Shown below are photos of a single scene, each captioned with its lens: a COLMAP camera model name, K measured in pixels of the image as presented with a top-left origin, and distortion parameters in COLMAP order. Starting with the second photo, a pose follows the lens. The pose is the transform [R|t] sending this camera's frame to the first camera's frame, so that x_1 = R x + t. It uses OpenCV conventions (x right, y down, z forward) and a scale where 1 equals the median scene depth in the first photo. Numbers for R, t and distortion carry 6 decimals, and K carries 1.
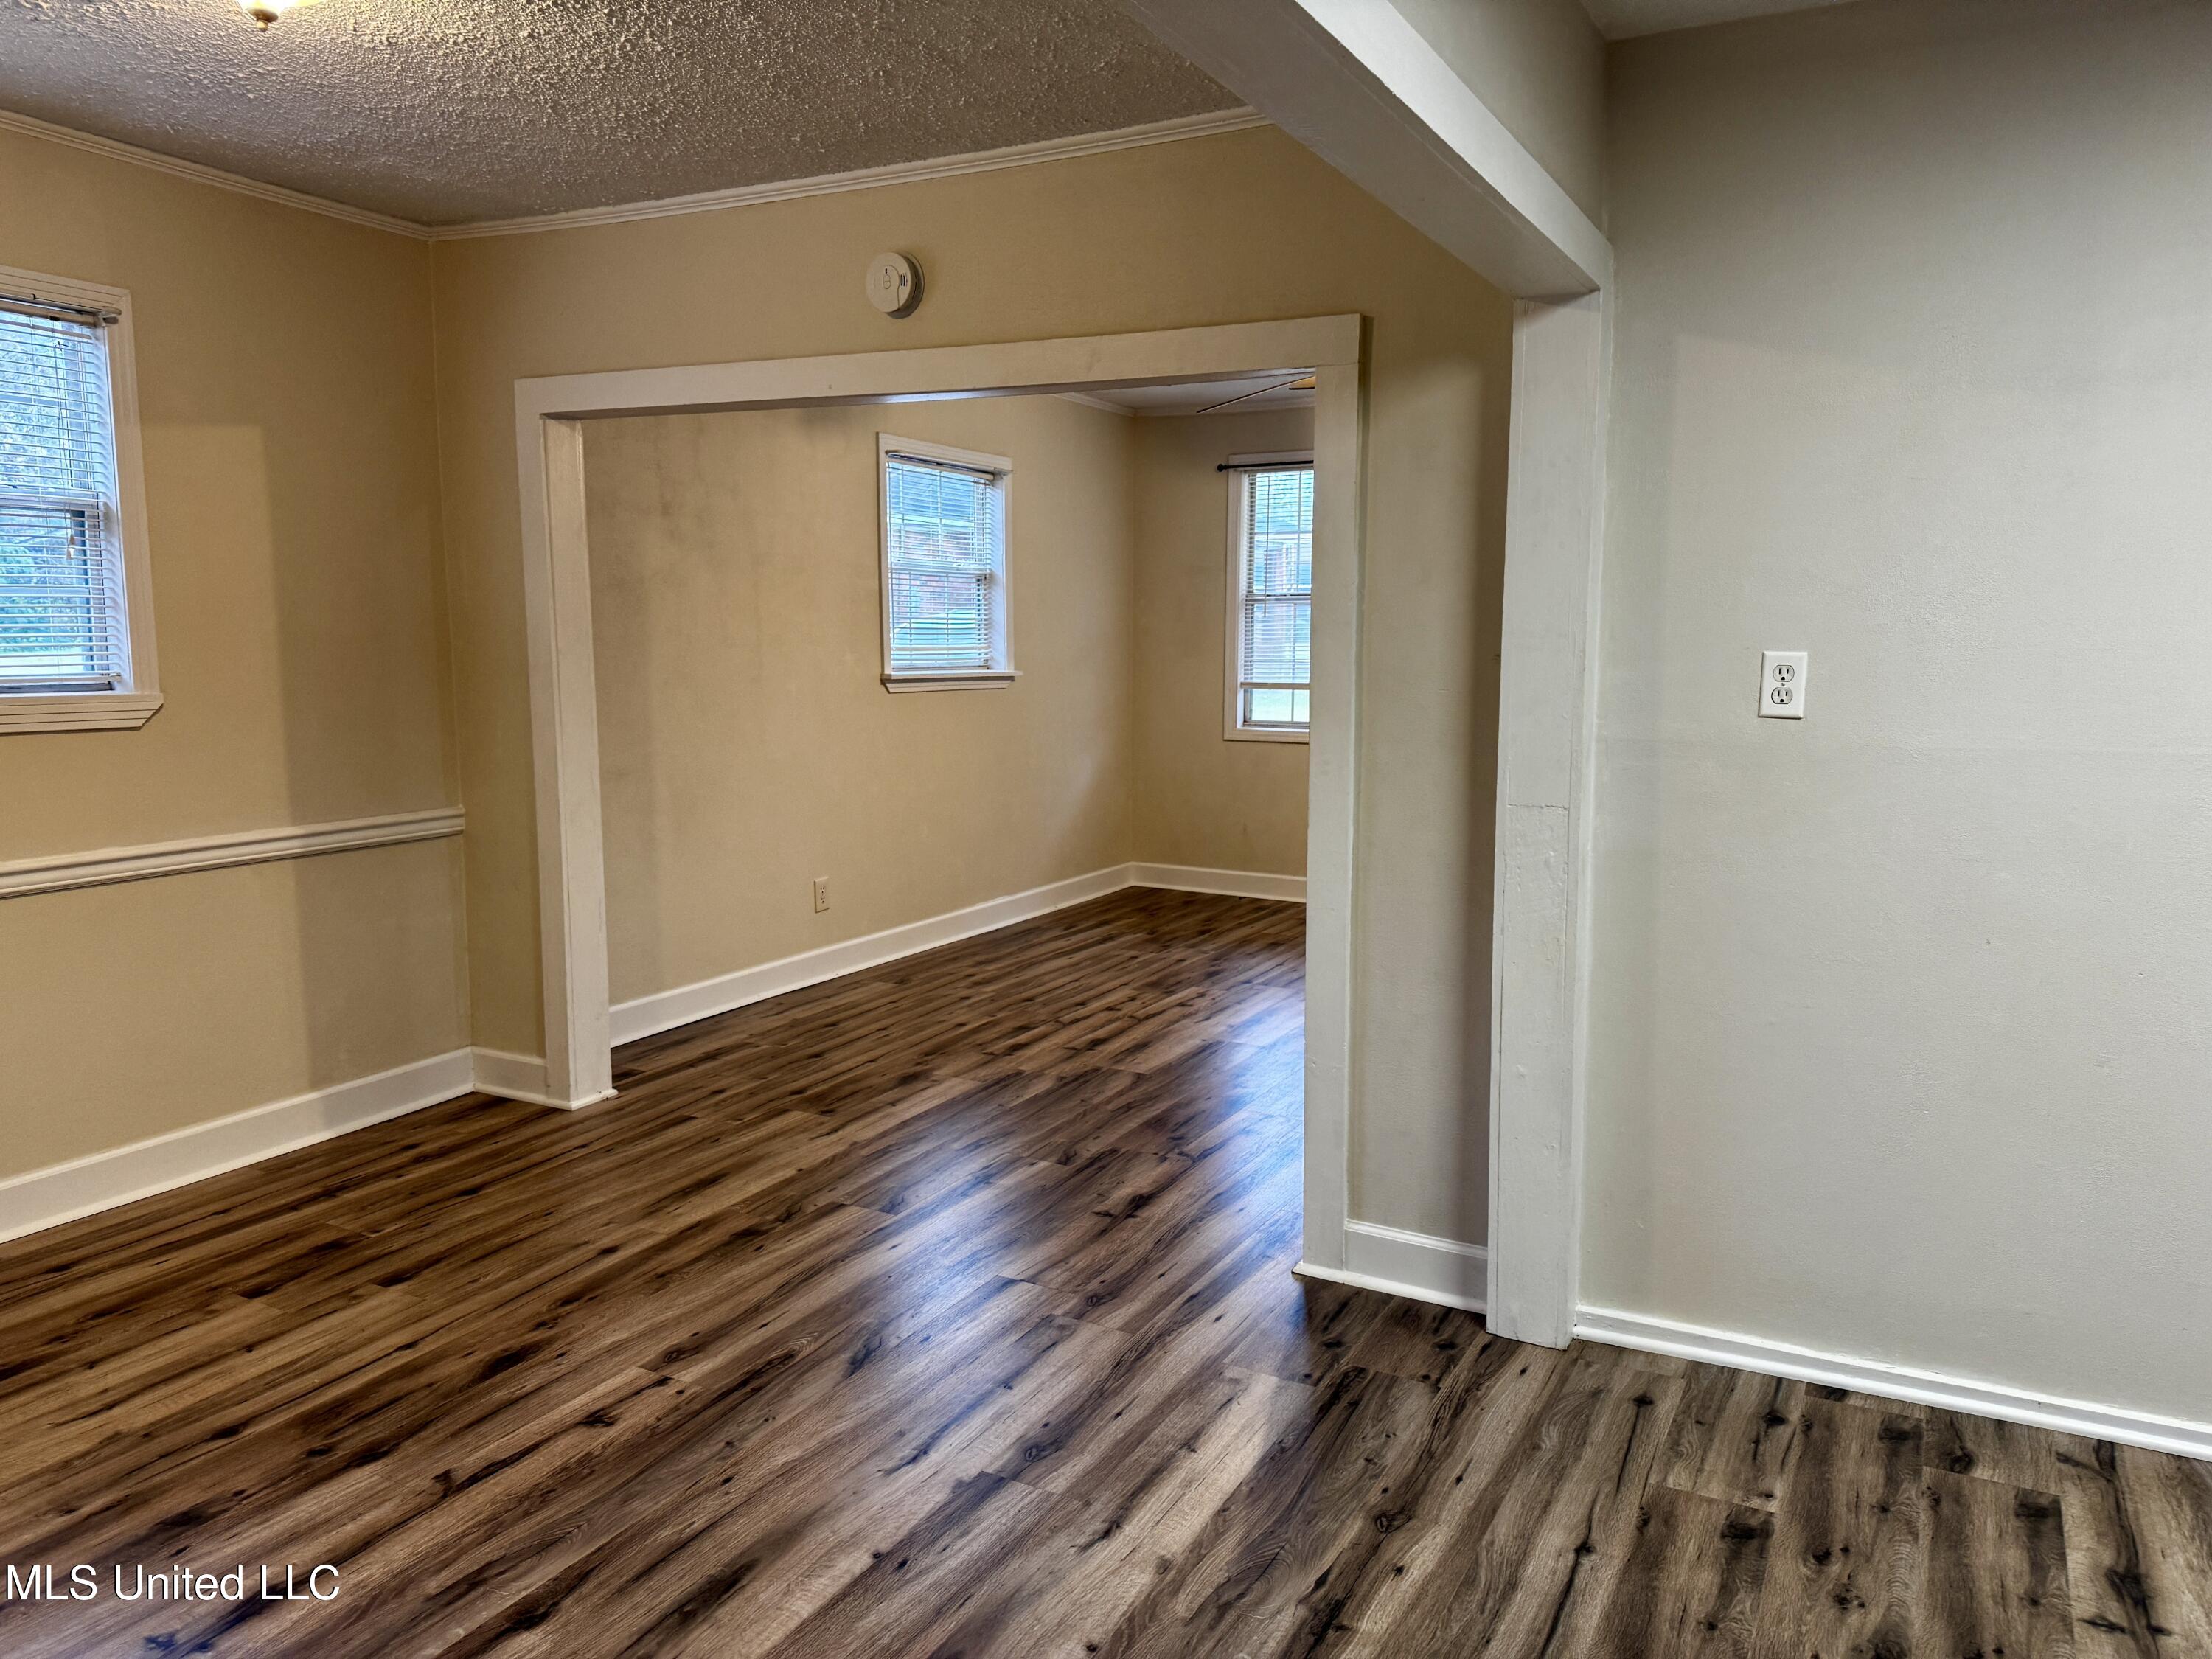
lens RADIAL K [[1567.8, 0, 1101.0], [0, 1567.8, 847.9], [0, 0, 1]] dist [0.101926, -0.145328]
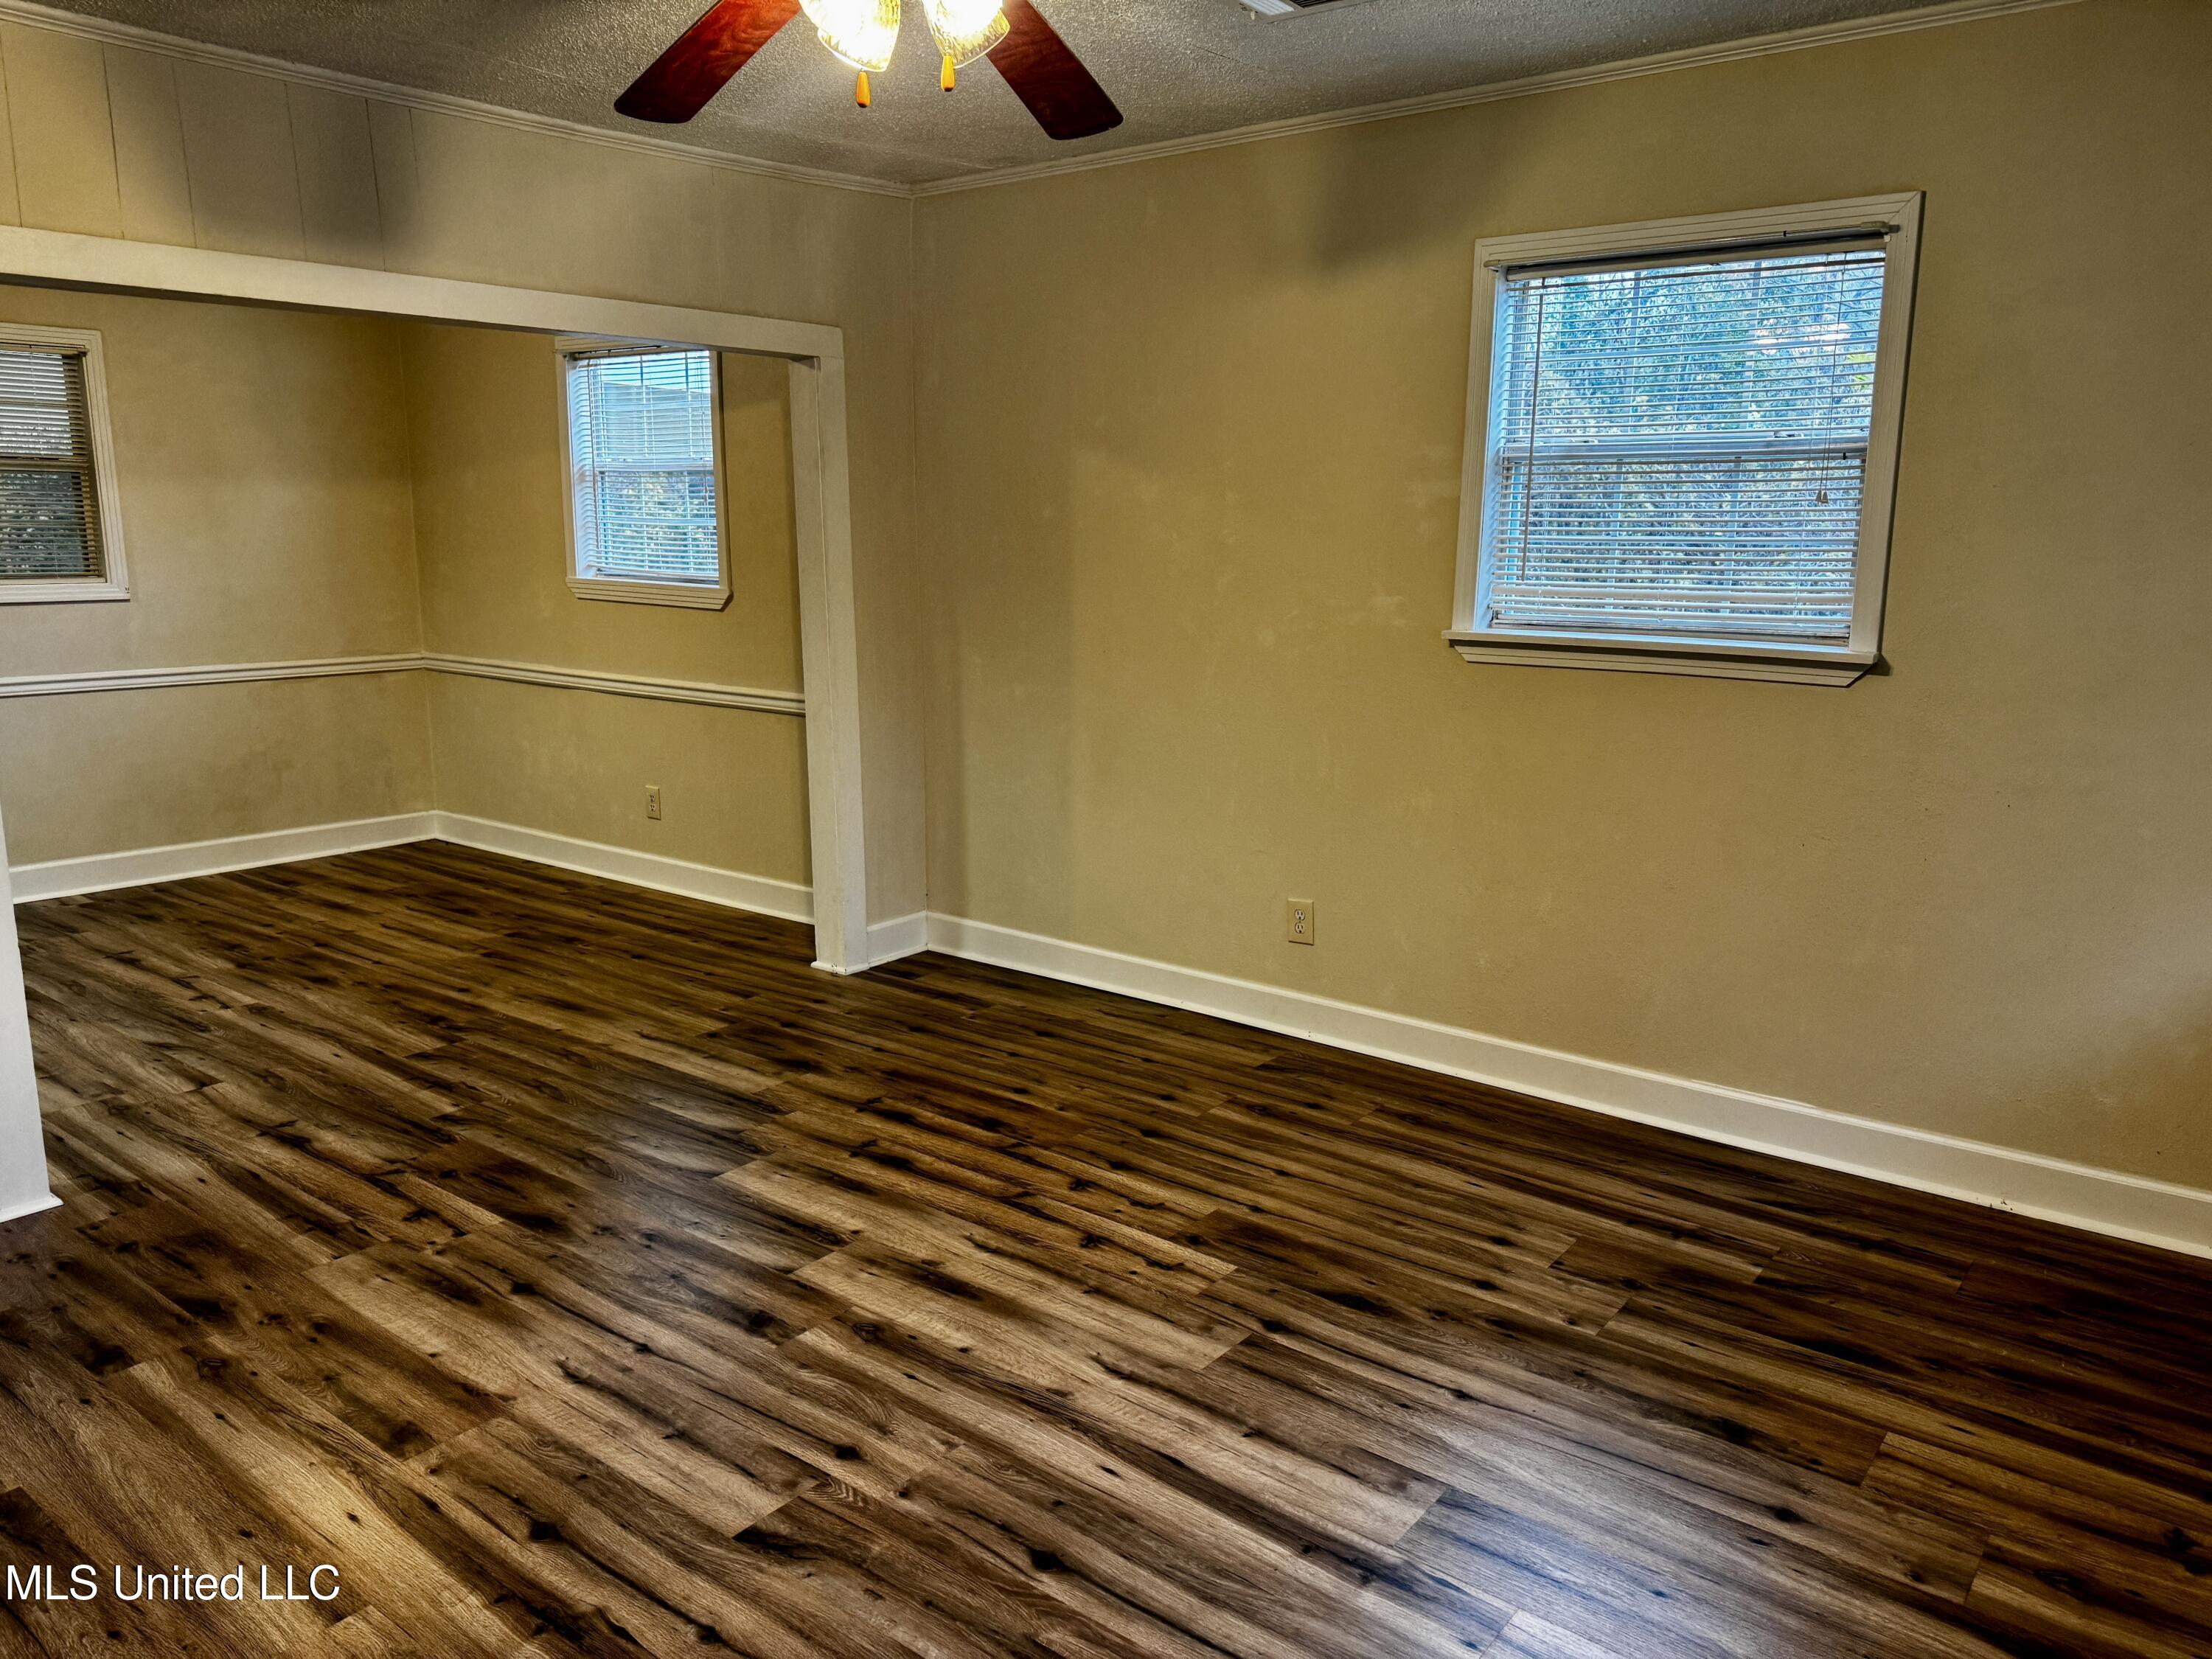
lens RADIAL K [[1564.1, 0, 1131.9], [0, 1564.1, 827.1], [0, 0, 1]] dist [0.003447, -0.023691]
pose [[-0.154973, 0.179164, -0.971537, 1.011527], [-0.147066, 0.968276, 0.202021, -0.277914], [0.976911, 0.174187, -0.123708, 1.908151]]
